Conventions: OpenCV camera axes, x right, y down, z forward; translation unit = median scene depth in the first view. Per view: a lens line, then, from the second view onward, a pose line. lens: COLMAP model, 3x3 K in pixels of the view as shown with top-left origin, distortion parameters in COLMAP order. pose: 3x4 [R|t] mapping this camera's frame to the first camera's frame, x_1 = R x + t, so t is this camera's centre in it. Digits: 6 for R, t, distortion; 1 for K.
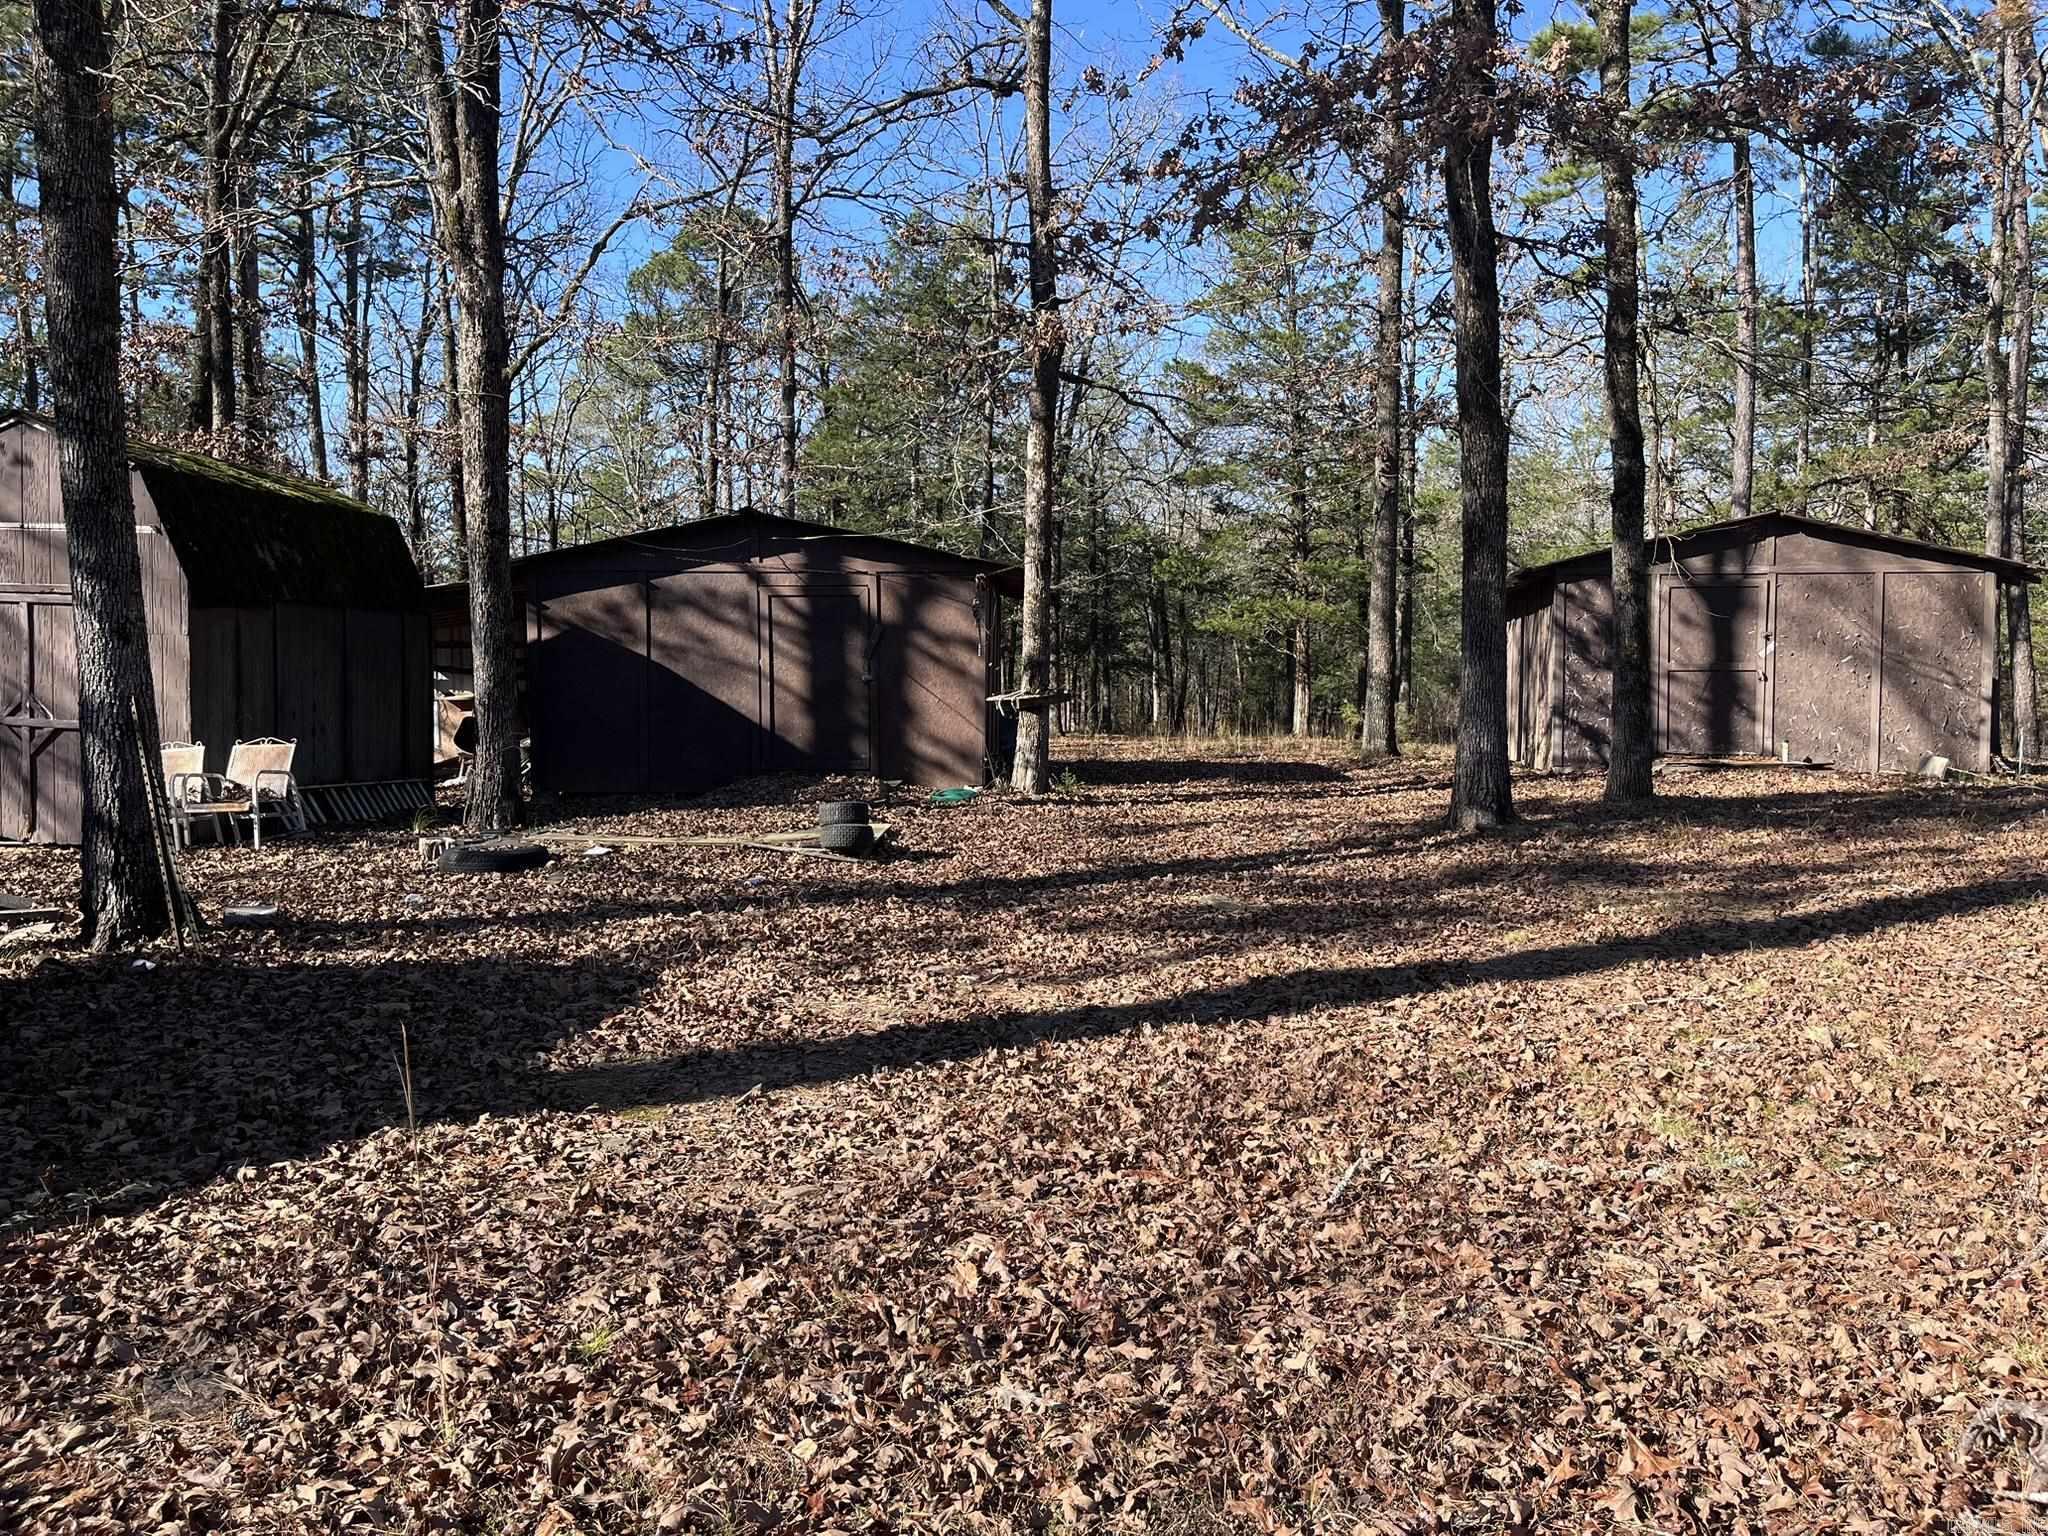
lens RADIAL K [[1526.8, 0, 1035.4], [0, 1526.8, 769.5], [0, 0, 1]] dist [0.026490, -0.023848]
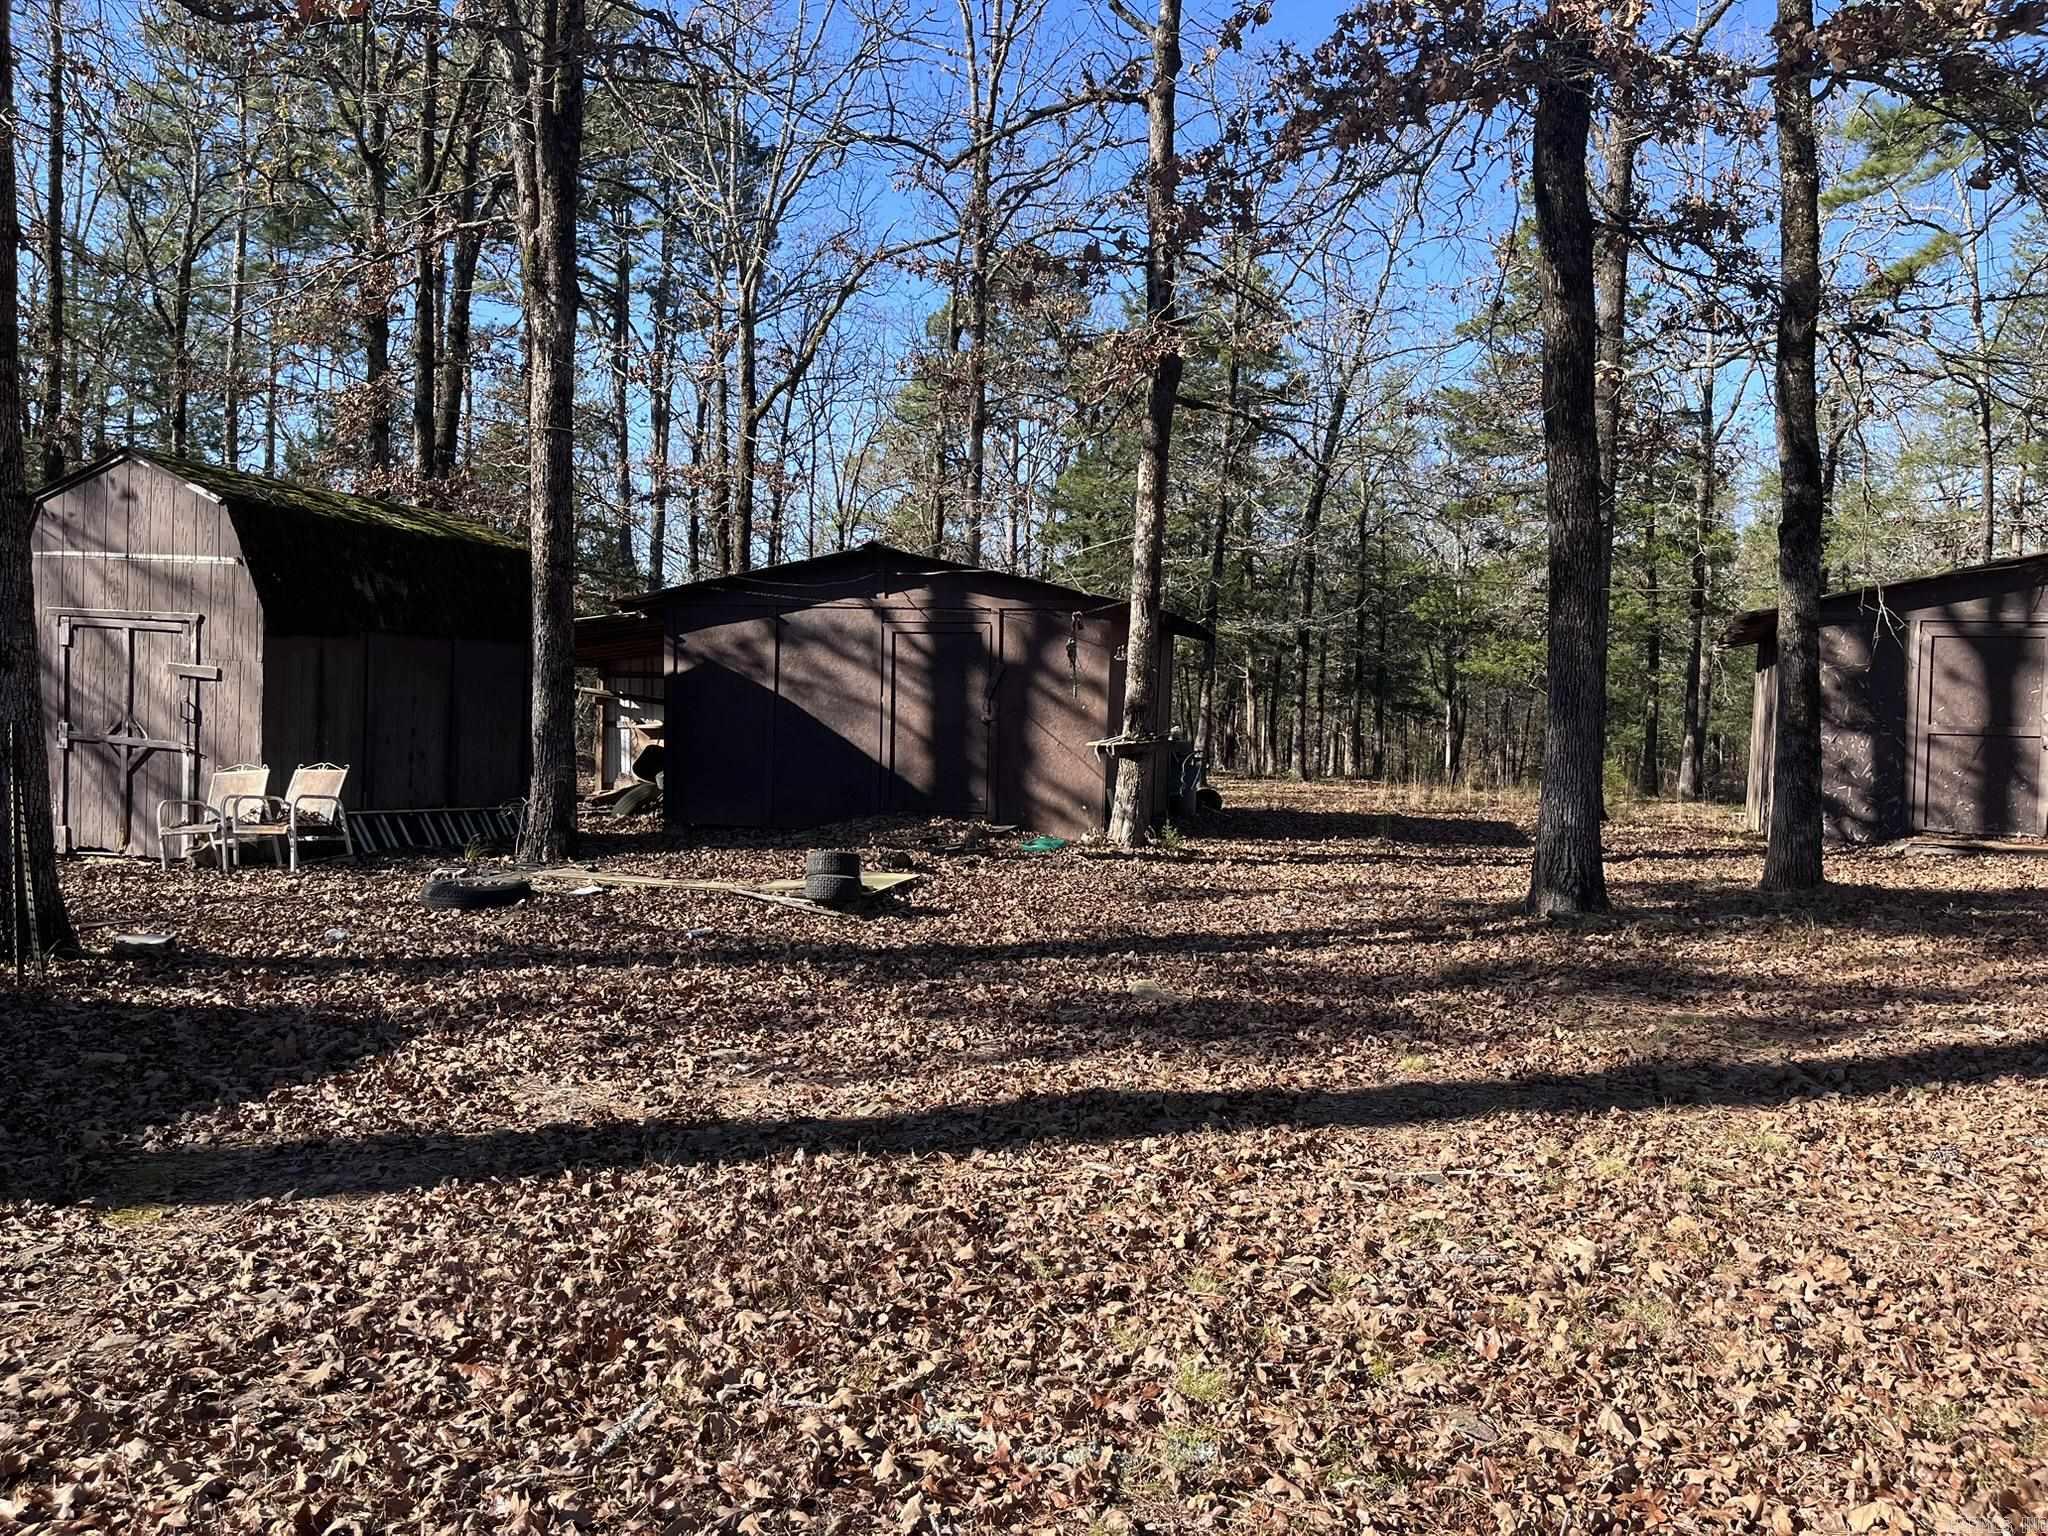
lens RADIAL K [[1526.8, 0, 1017.5], [0, 1526.8, 774.6], [0, 0, 1]] dist [0.026490, -0.023848]
pose [[0.975678, 0.034377, -0.216495, 0.125108], [-0.038795, 0.999116, -0.016191, -0.010306], [0.215747, 0.024196, 0.976150, 0.068619]]
